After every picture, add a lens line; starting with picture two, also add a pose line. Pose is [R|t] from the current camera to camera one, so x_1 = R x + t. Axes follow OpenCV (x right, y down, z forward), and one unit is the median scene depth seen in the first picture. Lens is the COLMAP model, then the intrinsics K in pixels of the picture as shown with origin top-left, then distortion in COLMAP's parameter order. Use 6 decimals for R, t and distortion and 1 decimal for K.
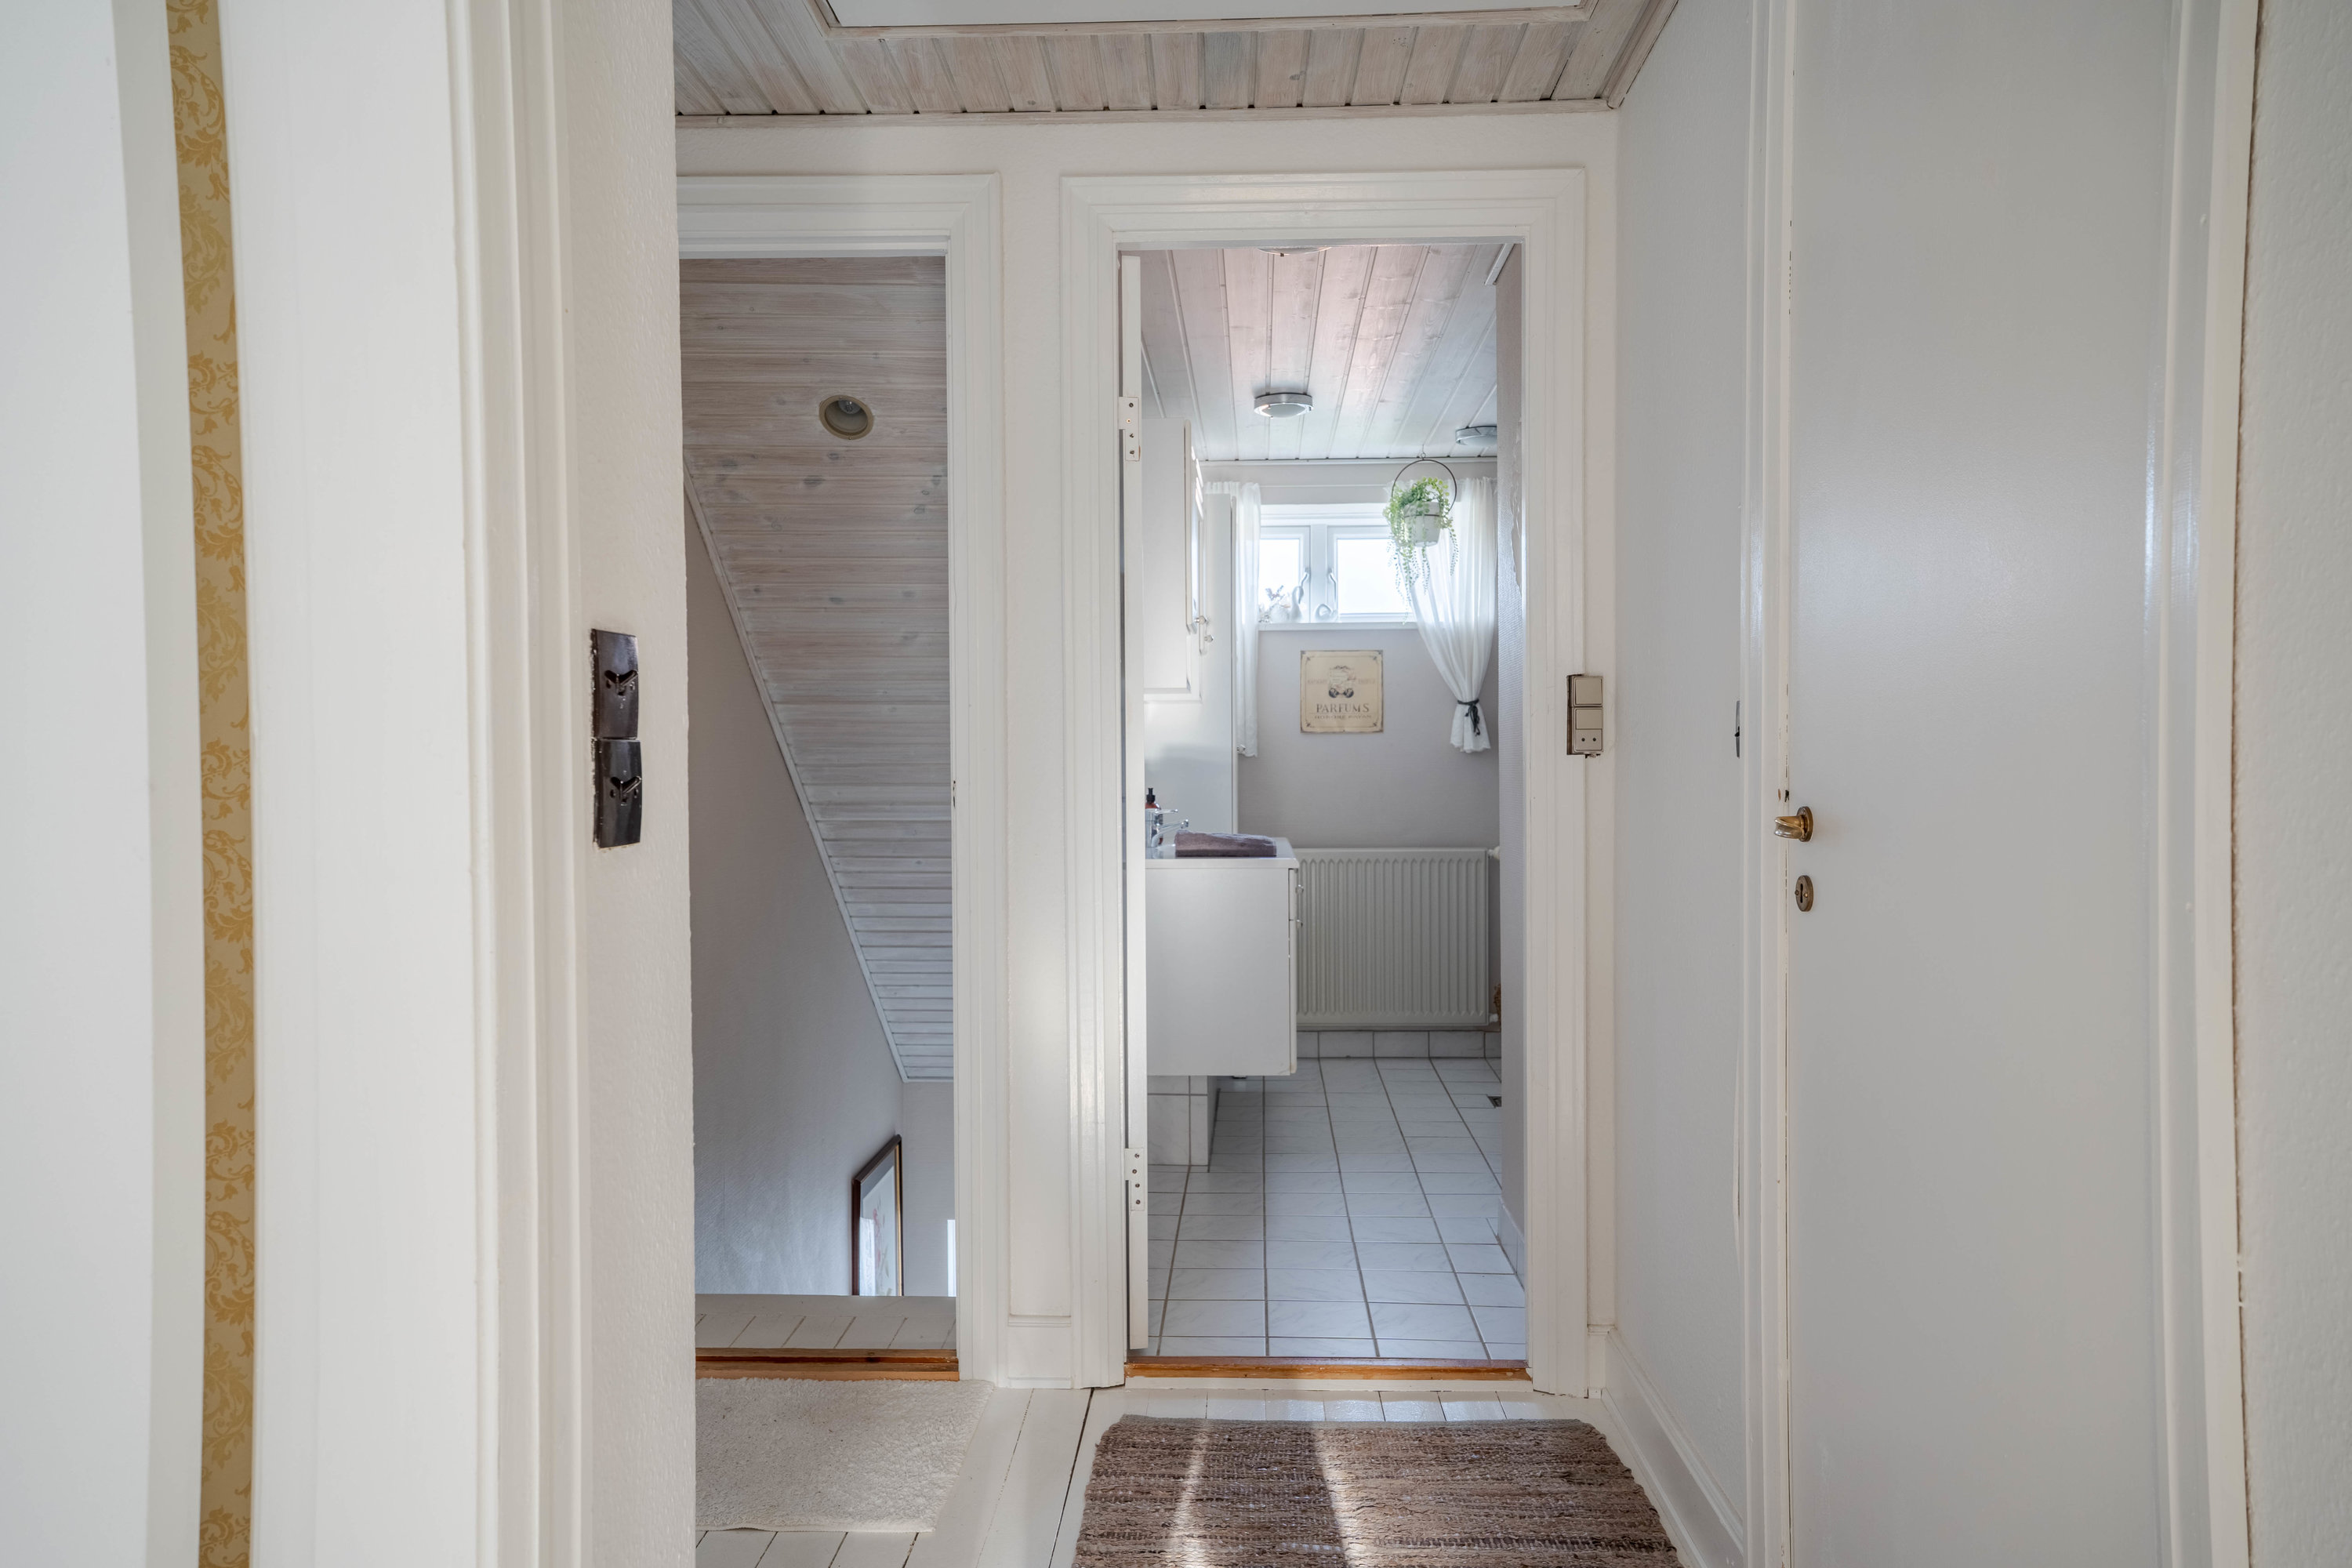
lens RADIAL K [[1572.2, 0, 1176.0], [0, 1572.2, 784.0], [0, 0, 1]] dist [-0.000713, 0.090292]
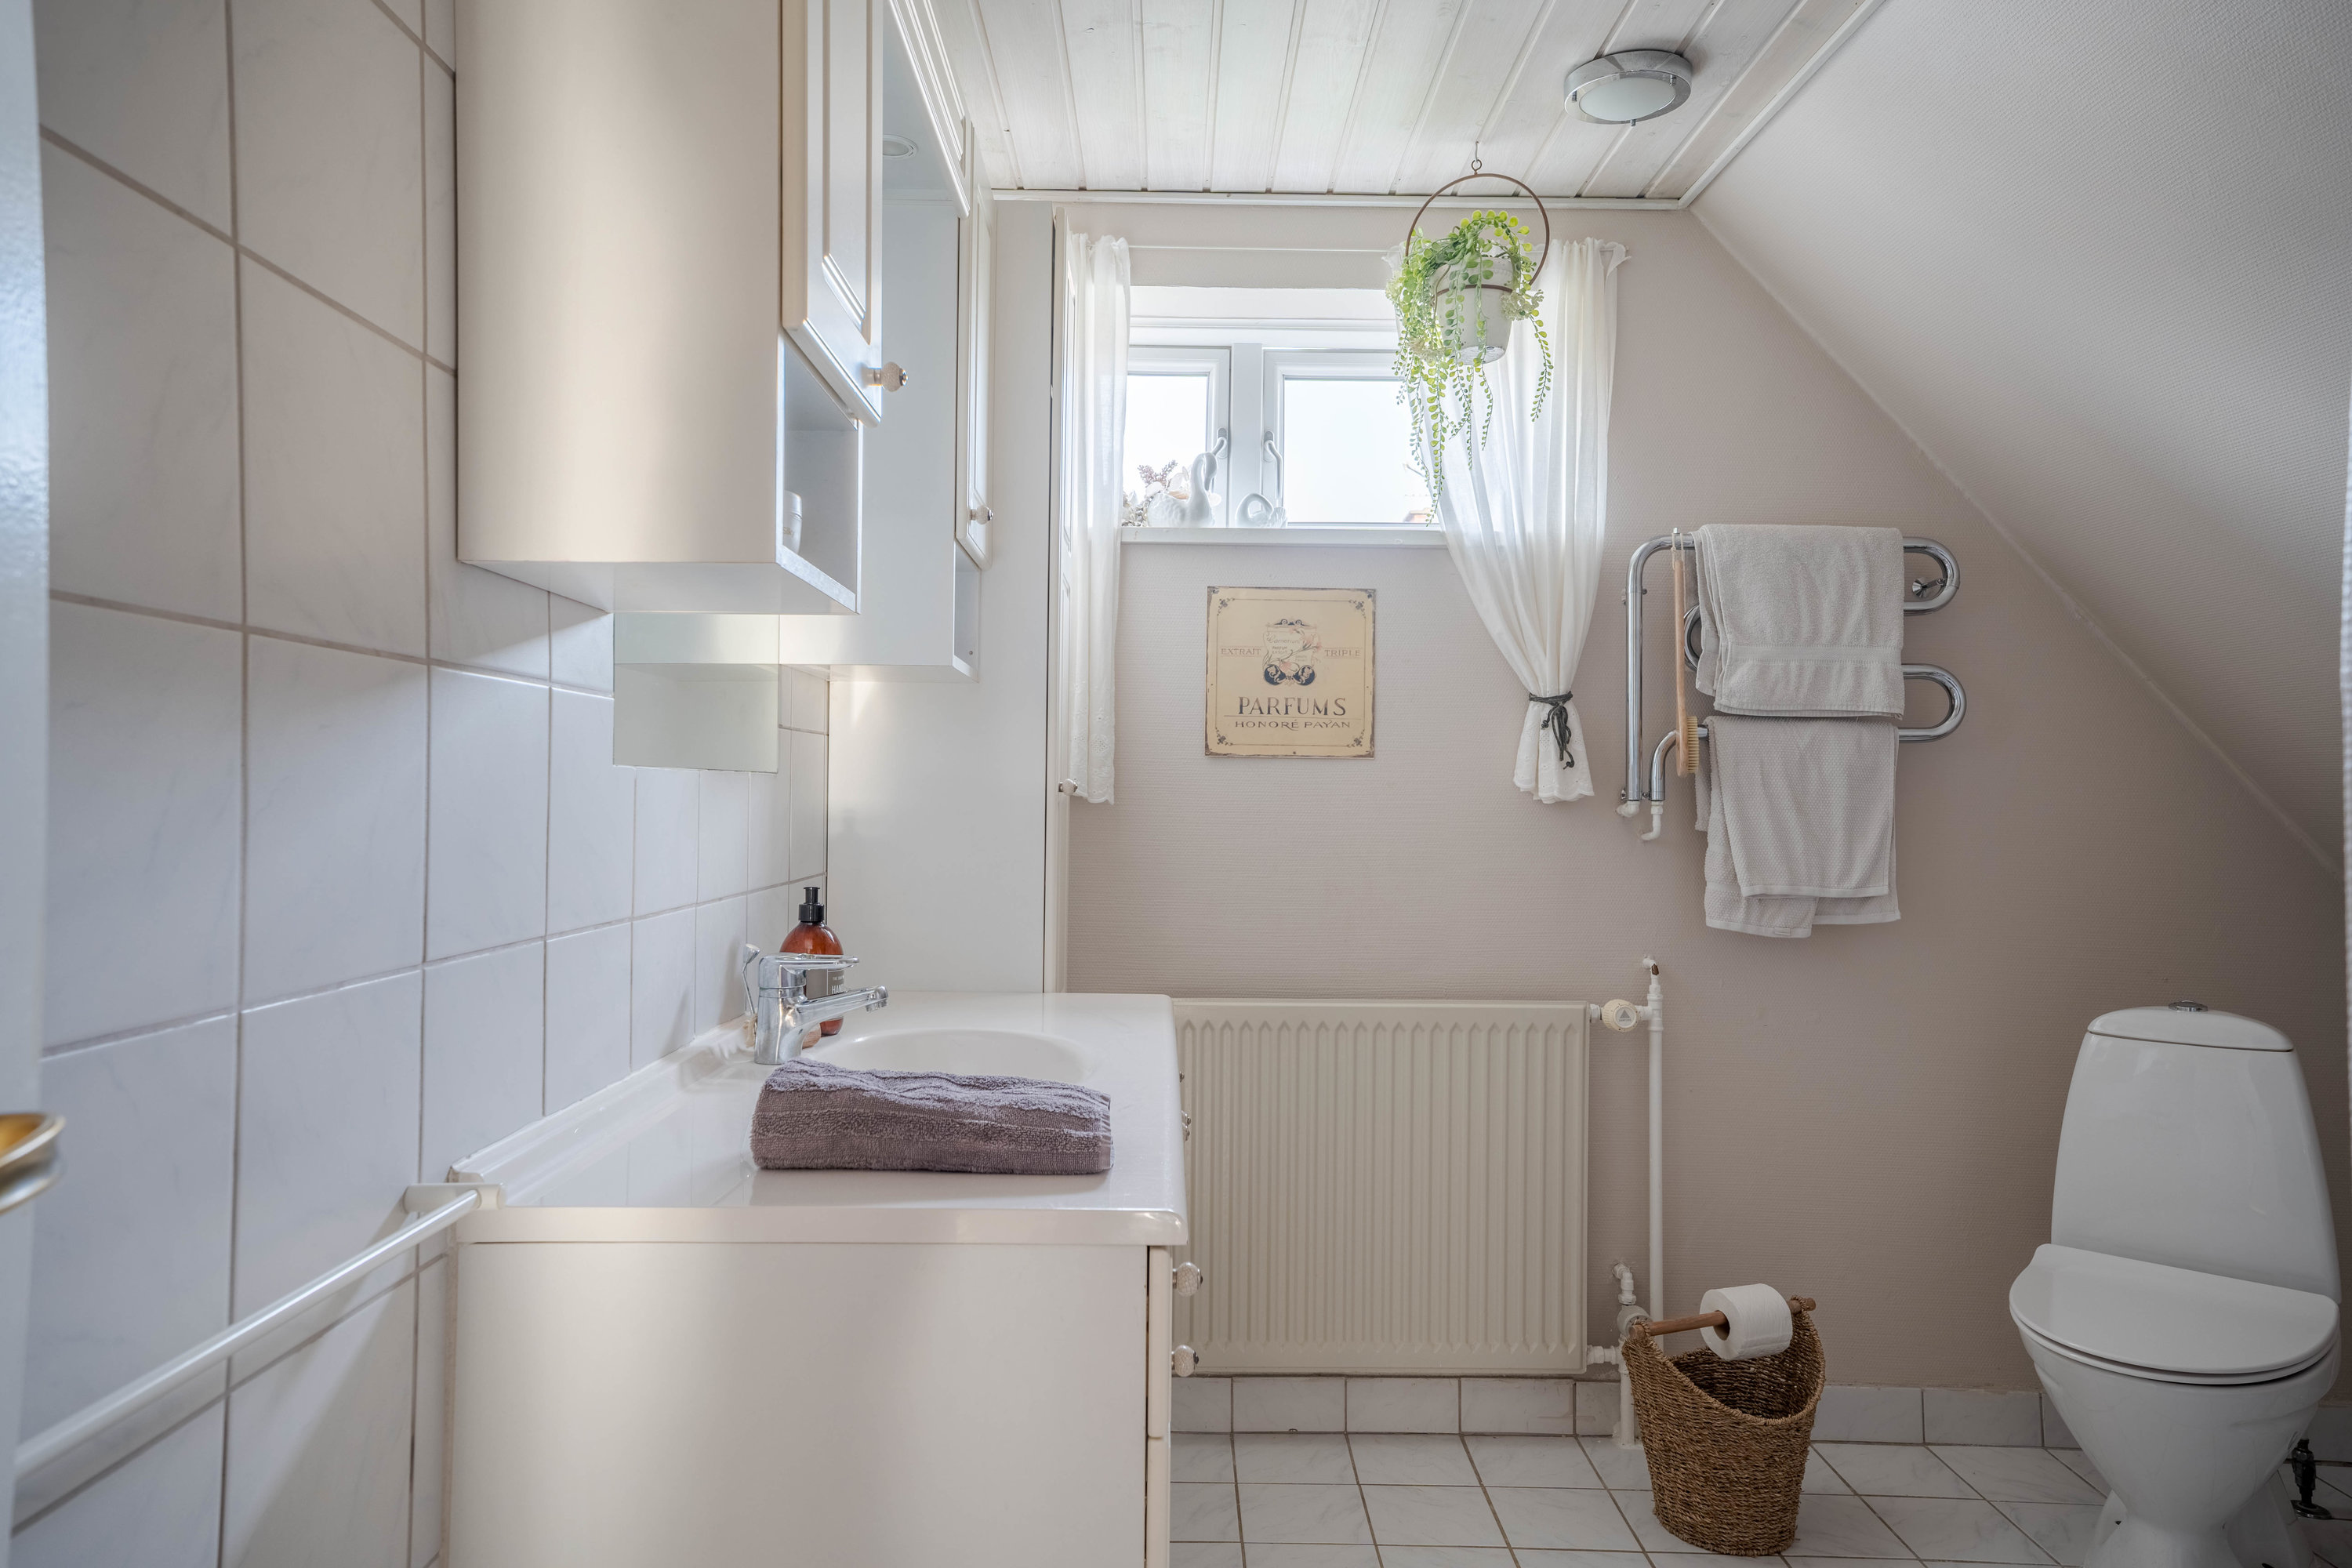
lens RADIAL K [[1572.2, 0, 1176.0], [0, 1572.2, 784.0], [0, 0, 1]] dist [-0.000713, 0.090292]
pose [[0.997995, 0.017459, 0.060833, 0.041267], [-0.016179, 0.999639, -0.021463, -0.013397], [-0.061185, 0.020436, 0.997917, 0.520301]]
